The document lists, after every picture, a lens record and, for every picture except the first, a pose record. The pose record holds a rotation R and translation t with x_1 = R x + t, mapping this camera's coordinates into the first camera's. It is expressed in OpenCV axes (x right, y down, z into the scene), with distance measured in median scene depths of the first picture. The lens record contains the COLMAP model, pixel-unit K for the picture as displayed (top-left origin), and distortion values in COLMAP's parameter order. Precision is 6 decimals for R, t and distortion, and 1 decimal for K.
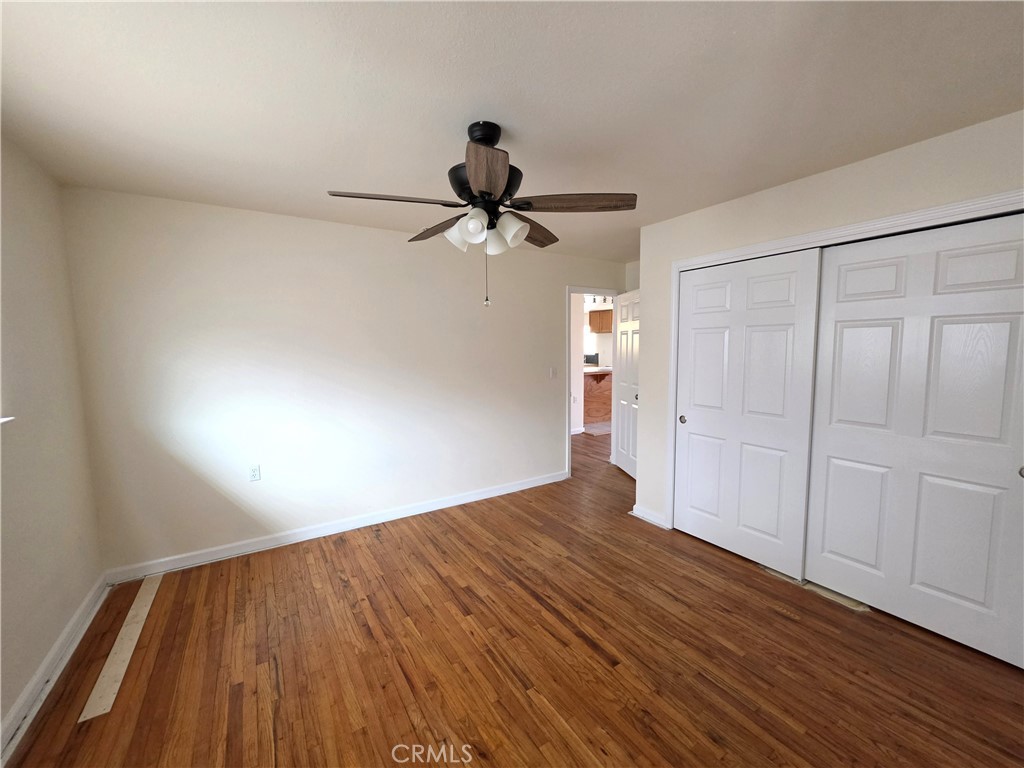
lens RADIAL K [[417.6, 0, 513.2], [0, 417.6, 382.7], [0, 0, 1]] dist [-0.000372, -0.000284]
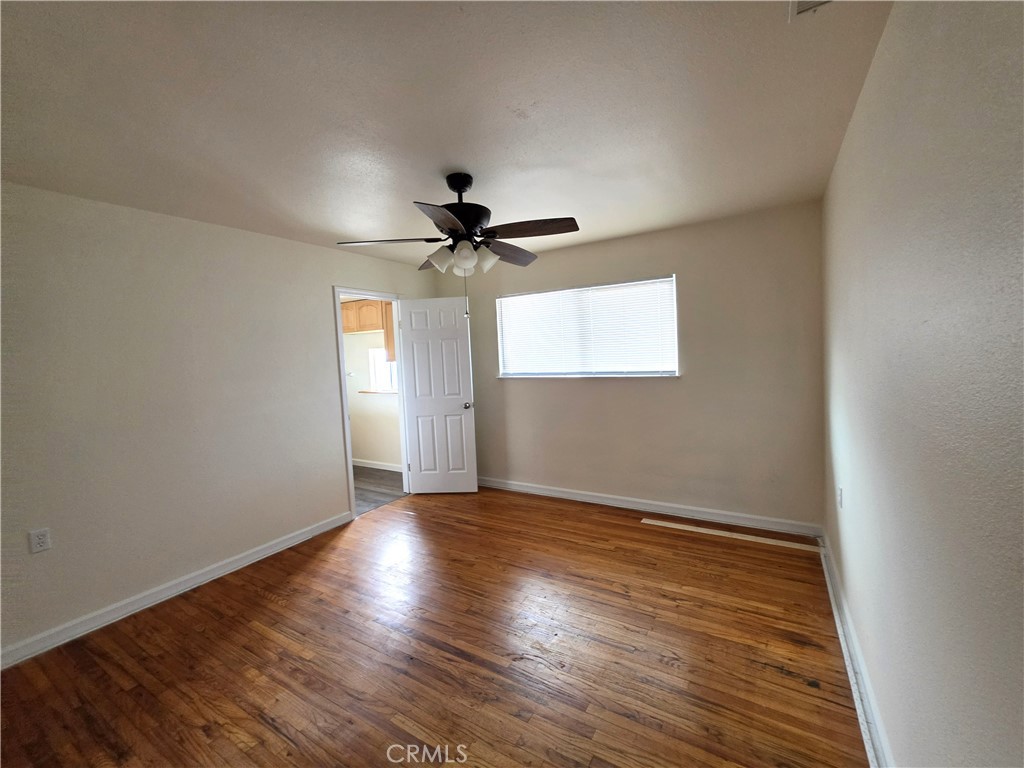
lens RADIAL K [[417.6, 0, 513.2], [0, 417.6, 382.7], [0, 0, 1]] dist [-0.000372, -0.000284]
pose [[-0.898033, 0.083105, -0.432008, 0.281801], [0.016374, 0.987629, 0.155952, -0.142201], [0.439624, 0.132976, -0.888284, 1.711726]]
